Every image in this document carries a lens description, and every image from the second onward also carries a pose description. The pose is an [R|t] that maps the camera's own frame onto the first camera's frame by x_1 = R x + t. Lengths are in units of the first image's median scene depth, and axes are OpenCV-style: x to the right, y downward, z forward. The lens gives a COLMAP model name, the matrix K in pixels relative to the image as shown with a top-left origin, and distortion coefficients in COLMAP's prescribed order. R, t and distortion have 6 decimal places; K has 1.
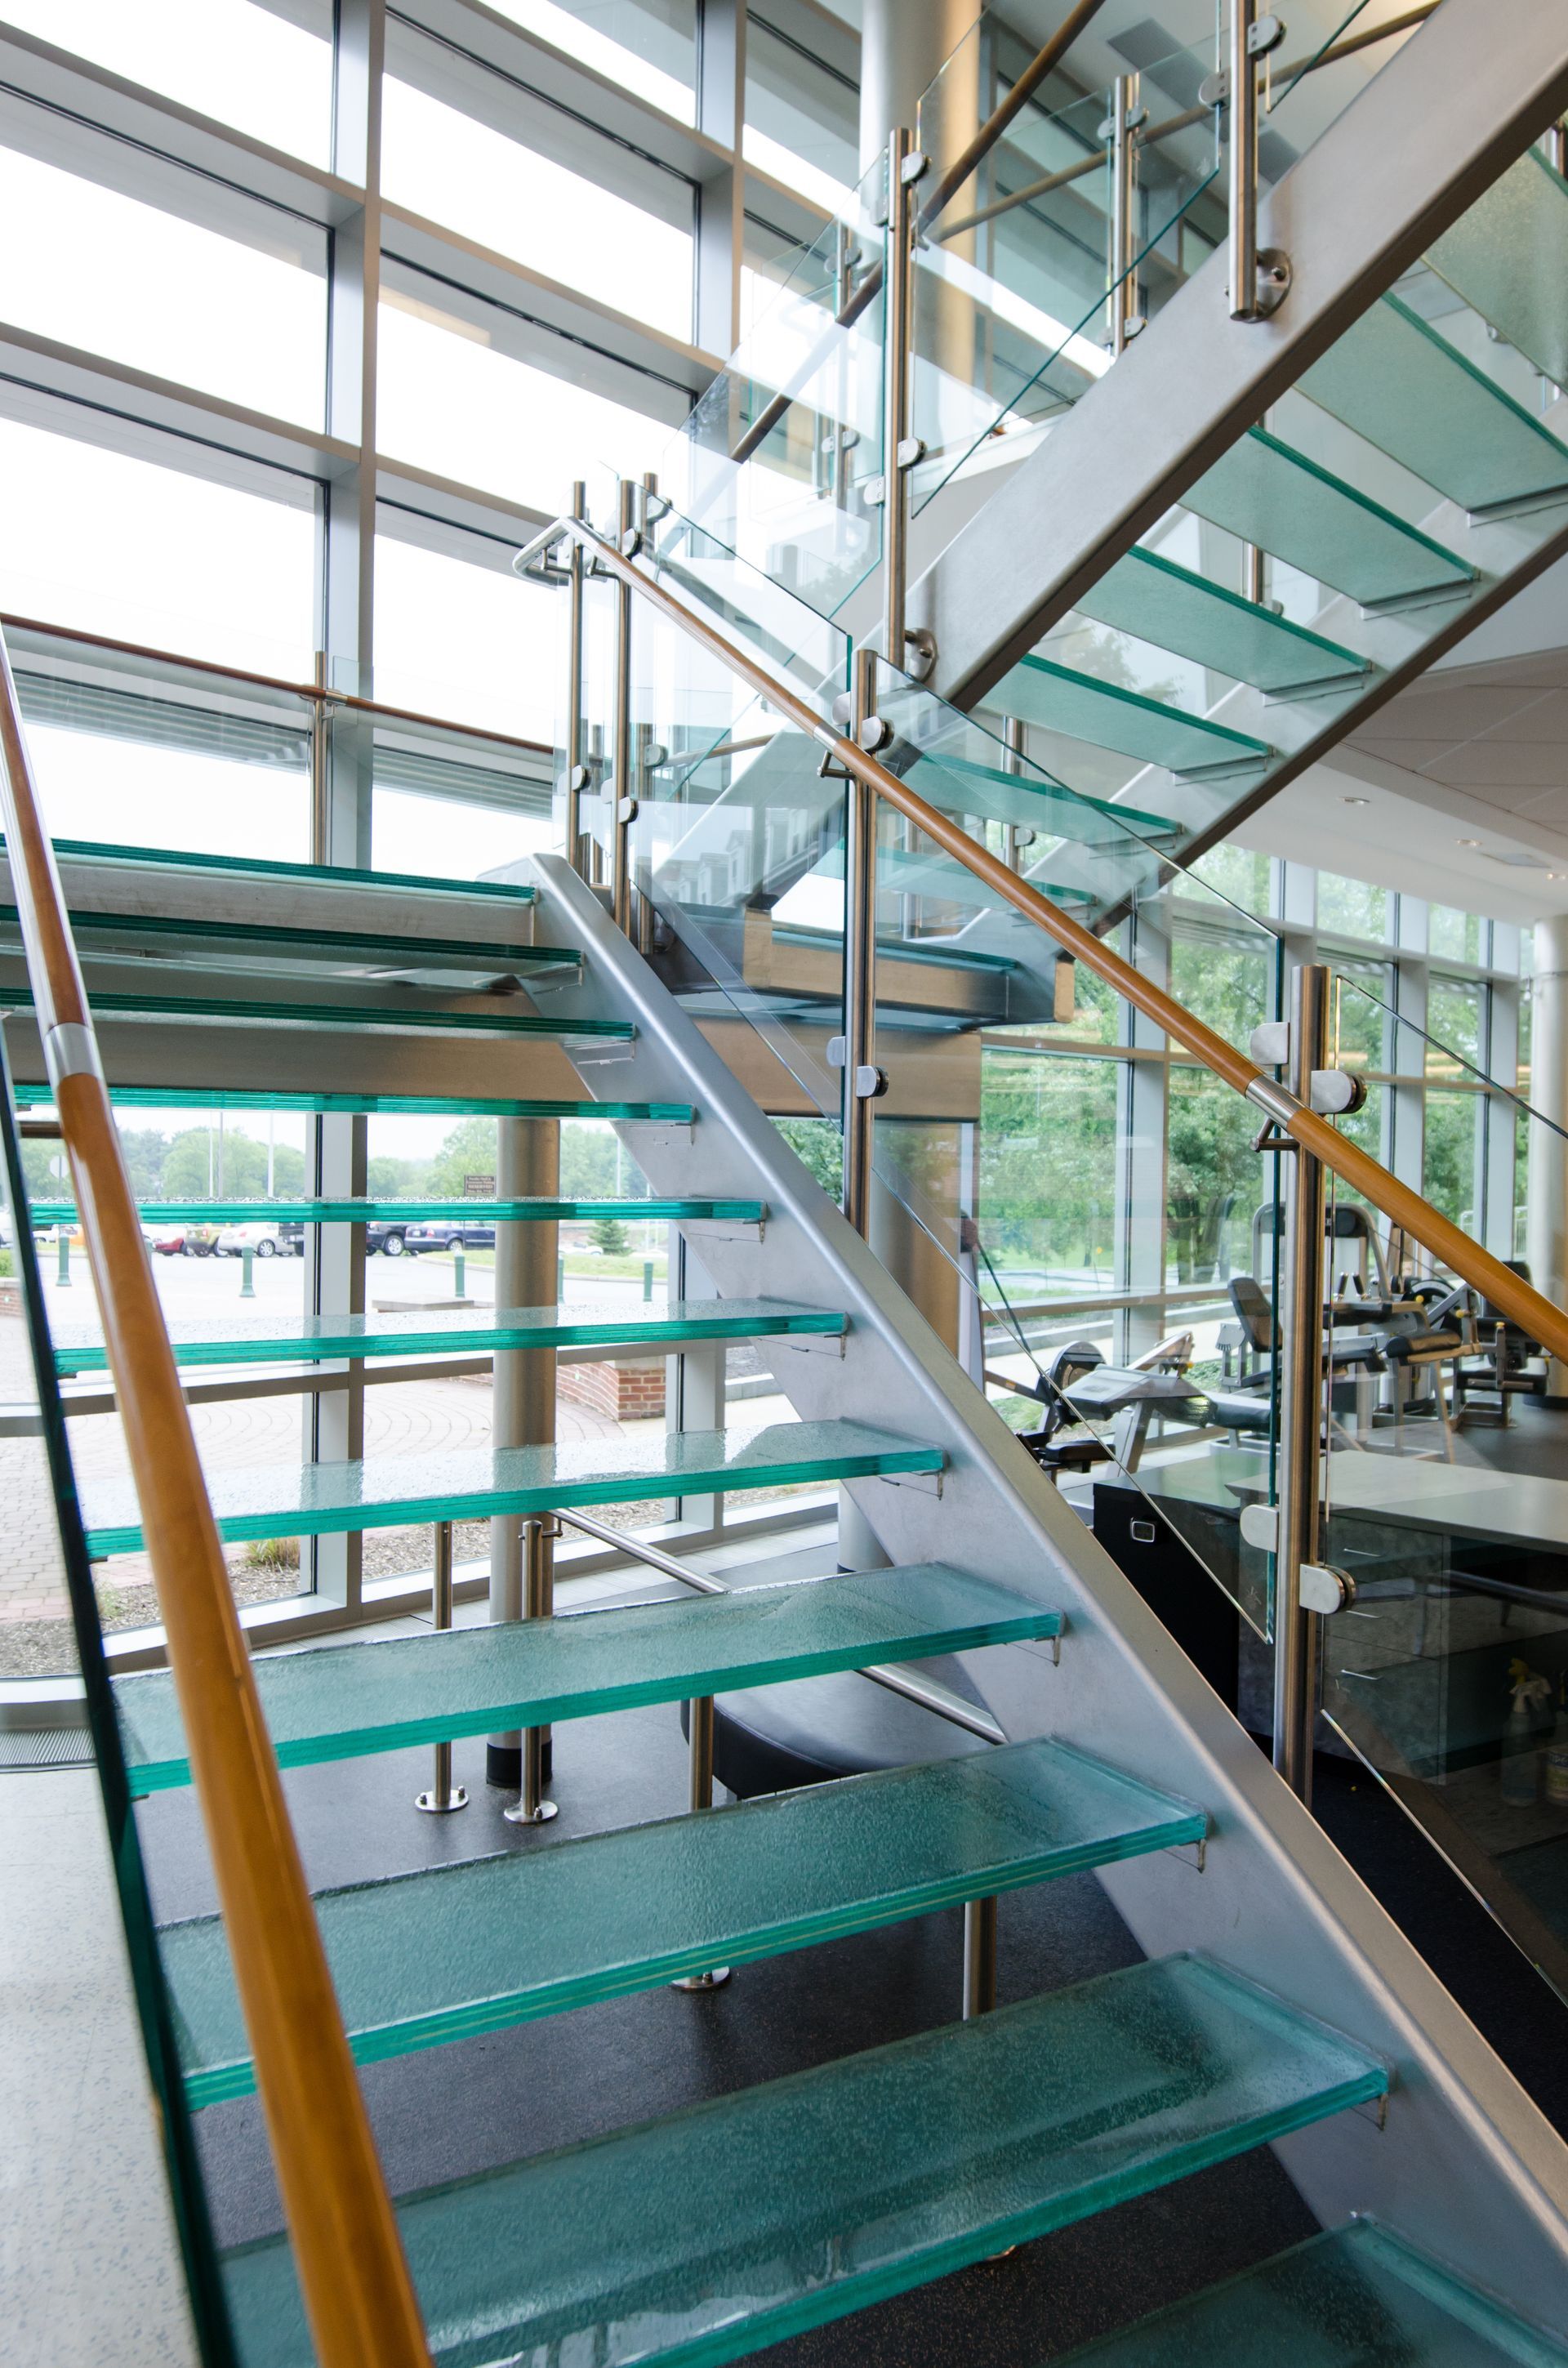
lens RADIAL K [[1831.3, 0, 748.4], [0, 1831.3, 1106.7], [0, 0, 1]] dist [-0.010510, -0.010182]
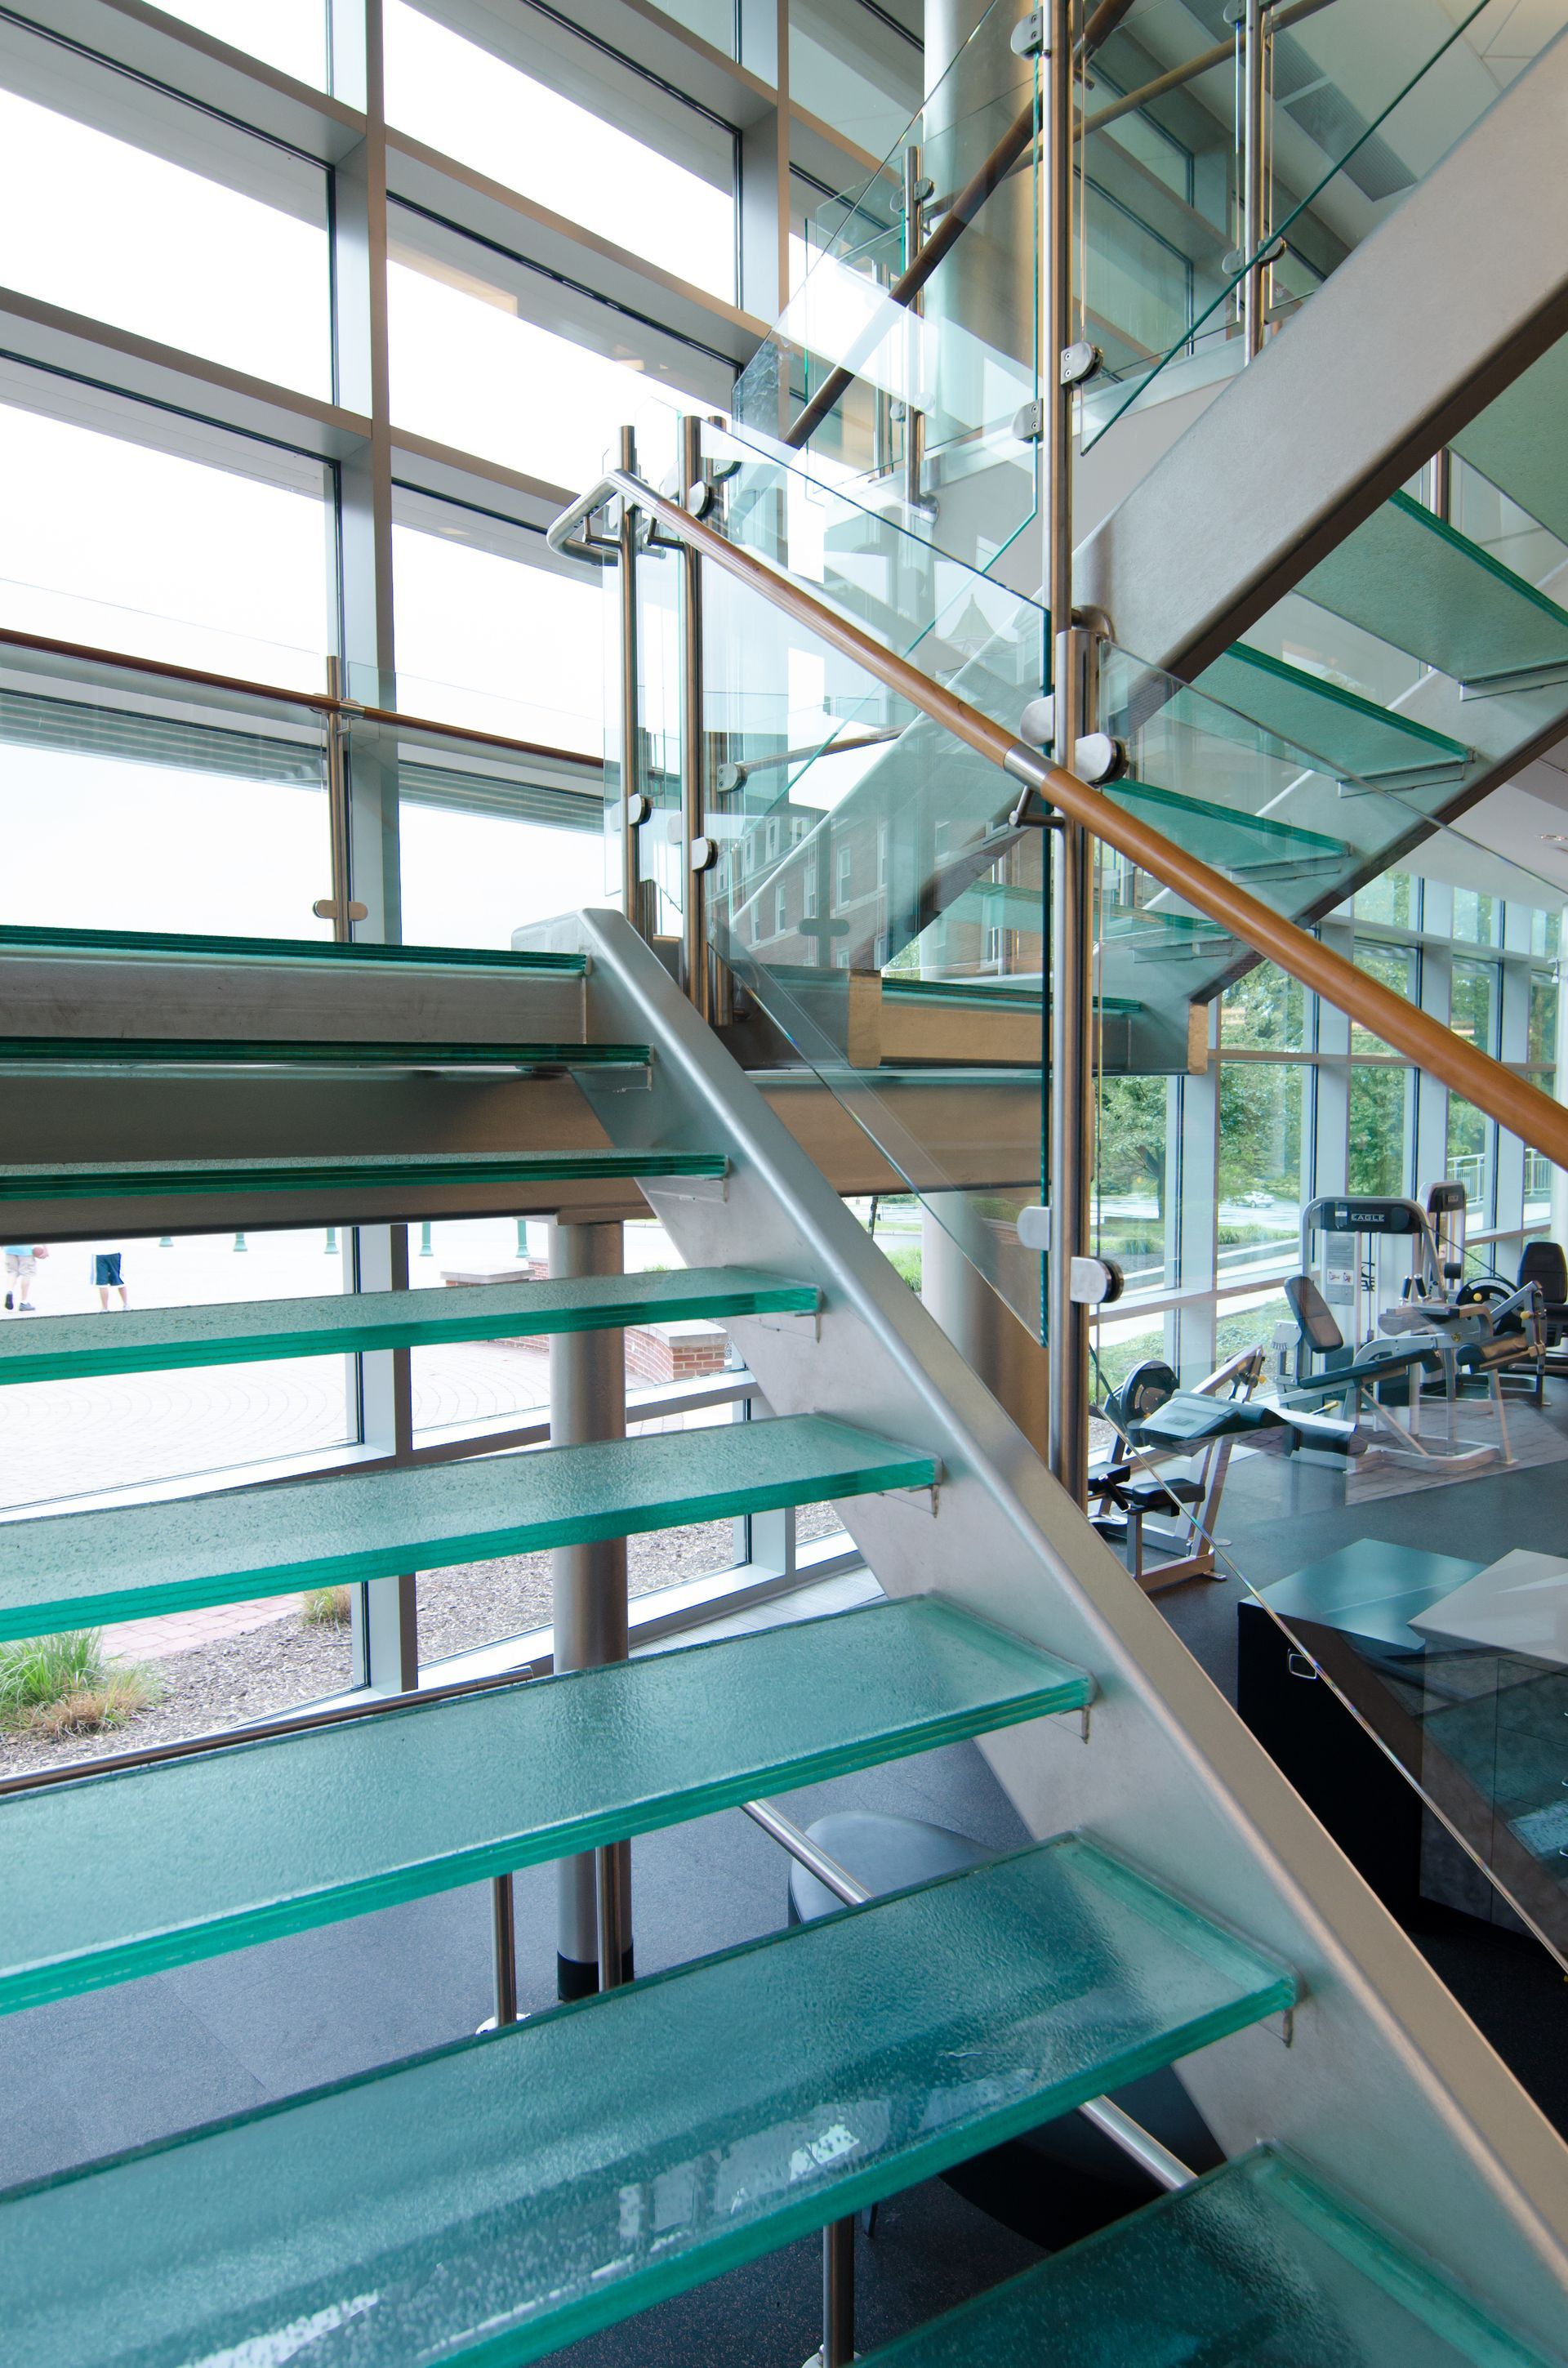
lens RADIAL K [[1647.2, 0, 784.0], [0, 1647.2, 1184.0], [0, 0, 1]] dist [-0.000842, -0.029138]
pose [[0.999793, -0.020232, 0.002171, -0.025614], [0.020038, 0.997484, 0.067995, -0.049201], [-0.003541, -0.067937, 0.997683, 0.209265]]
